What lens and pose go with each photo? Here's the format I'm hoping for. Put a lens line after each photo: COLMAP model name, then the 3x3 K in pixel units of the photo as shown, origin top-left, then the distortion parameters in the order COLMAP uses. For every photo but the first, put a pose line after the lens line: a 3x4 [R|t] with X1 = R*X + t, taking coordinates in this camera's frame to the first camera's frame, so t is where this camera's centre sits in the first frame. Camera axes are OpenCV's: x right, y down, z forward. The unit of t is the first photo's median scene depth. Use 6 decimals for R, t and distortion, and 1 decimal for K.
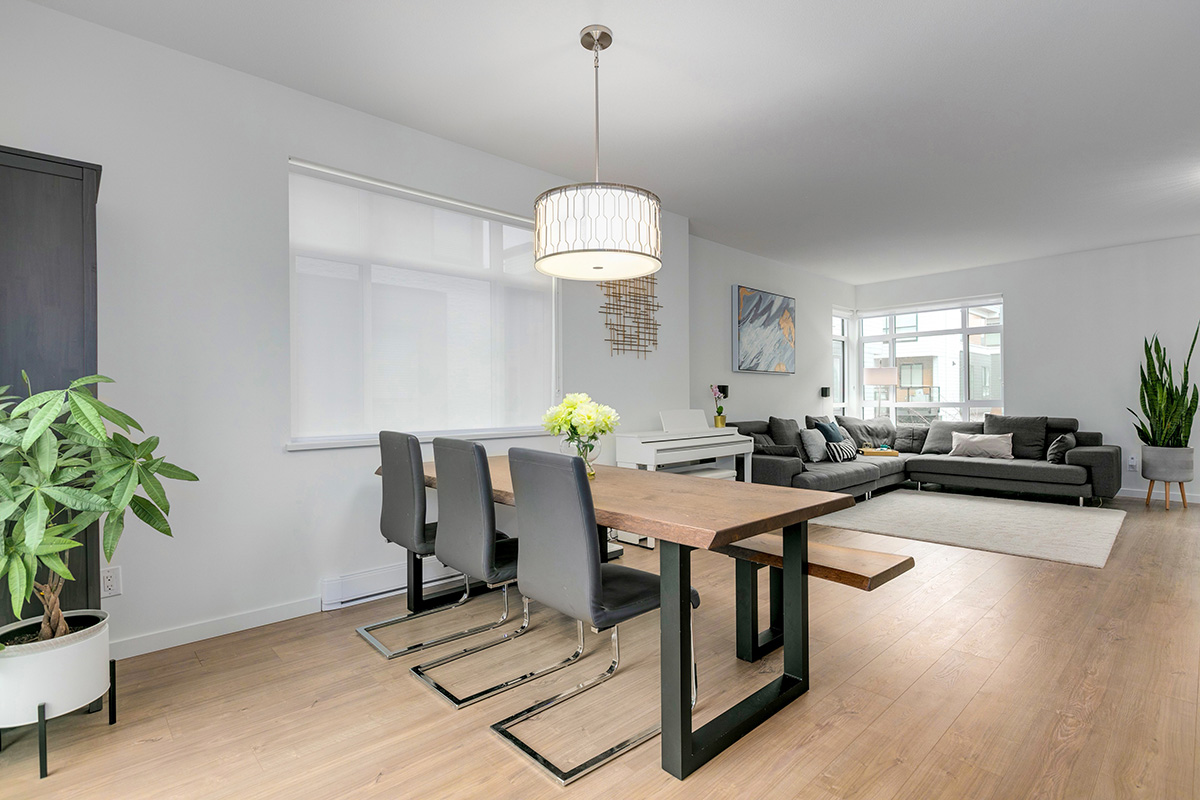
lens RADIAL K [[564.8, 0, 611.9], [0, 564.8, 400.4], [0, 0, 1]] dist [-0.005002, 0.000608]
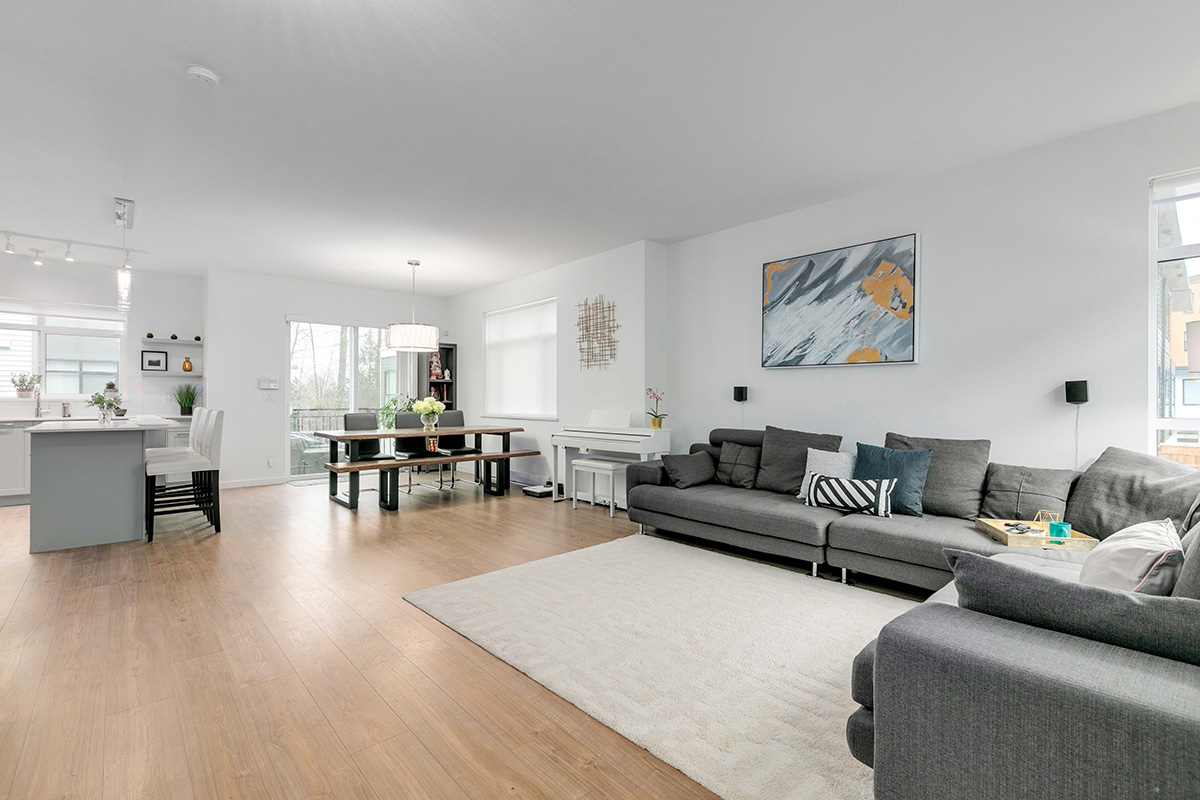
lens RADIAL K [[542.3, 0, 611.4], [0, 542.3, 400.0], [0, 0, 1]] dist [-0.002314, 0.001537]
pose [[-0.007075, 0.010841, -0.999916, 0.979837], [-0.005046, 0.999928, 0.010877, -0.013197], [0.999962, 0.005123, -0.007020, 0.759776]]
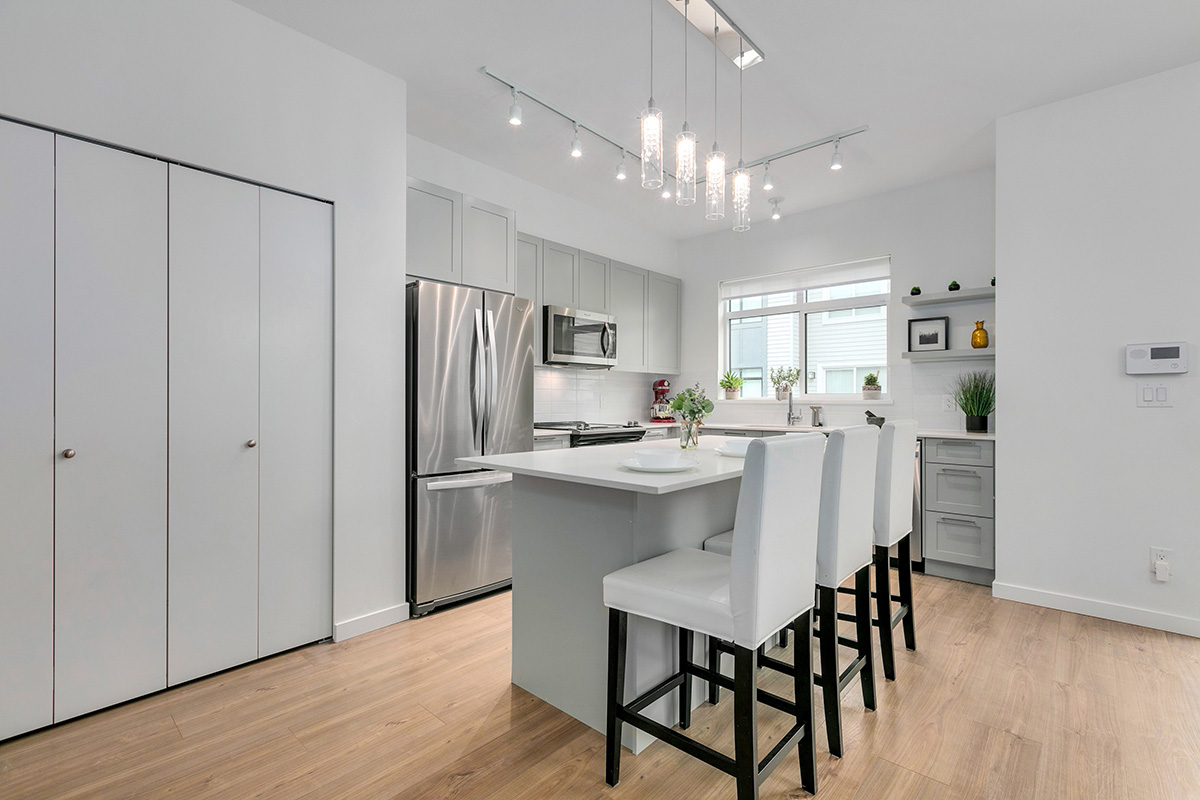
lens RADIAL K [[542.3, 0, 596.7], [0, 542.3, 397.6], [0, 0, 1]] dist [-0.002314, 0.001537]
pose [[-0.996575, 0.006198, -0.082457, 0.335908], [0.006195, 0.999981, 0.000290, -0.005276], [0.082457, -0.000222, -0.996595, 0.430552]]
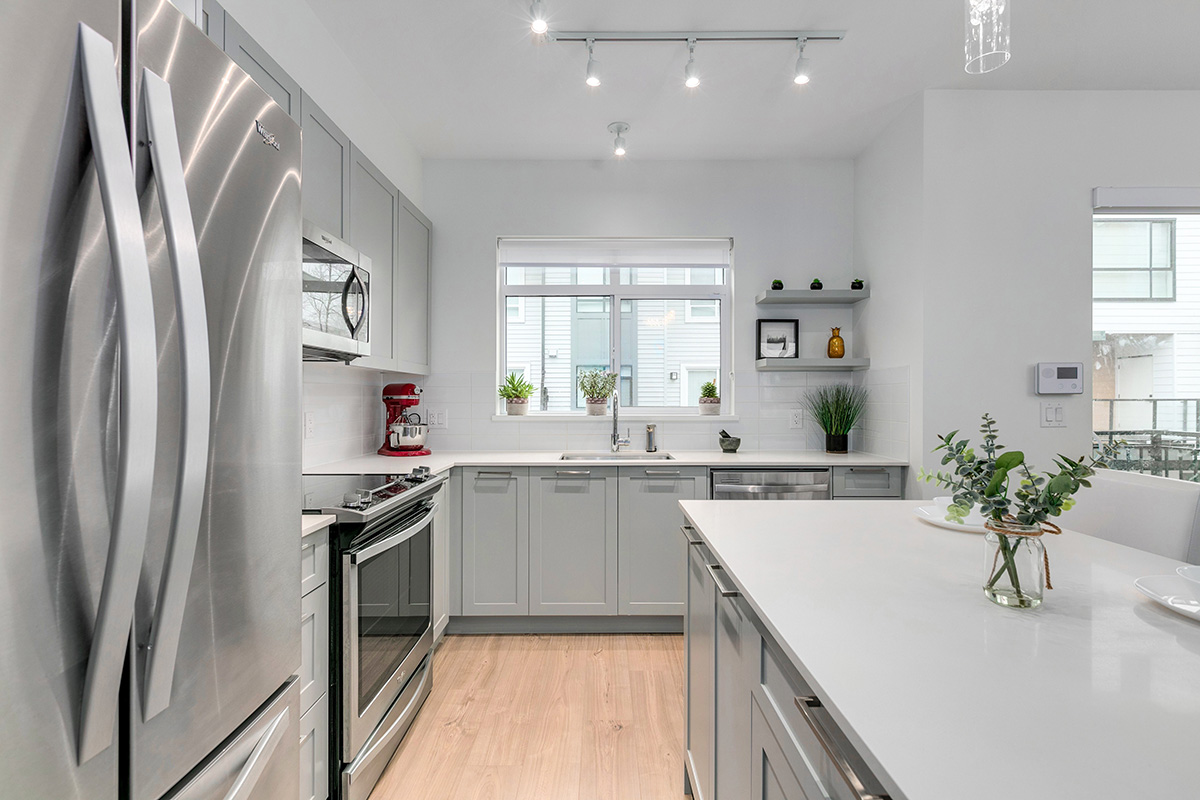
lens RADIAL K [[542.3, 0, 604.9], [0, 542.3, 399.7], [0, 0, 1]] dist [-0.002314, 0.001537]
pose [[-0.687308, 0.009350, -0.726306, 0.405482], [0.002926, 0.999945, 0.010104, -0.021586], [0.726360, 0.004819, -0.687297, 0.080822]]
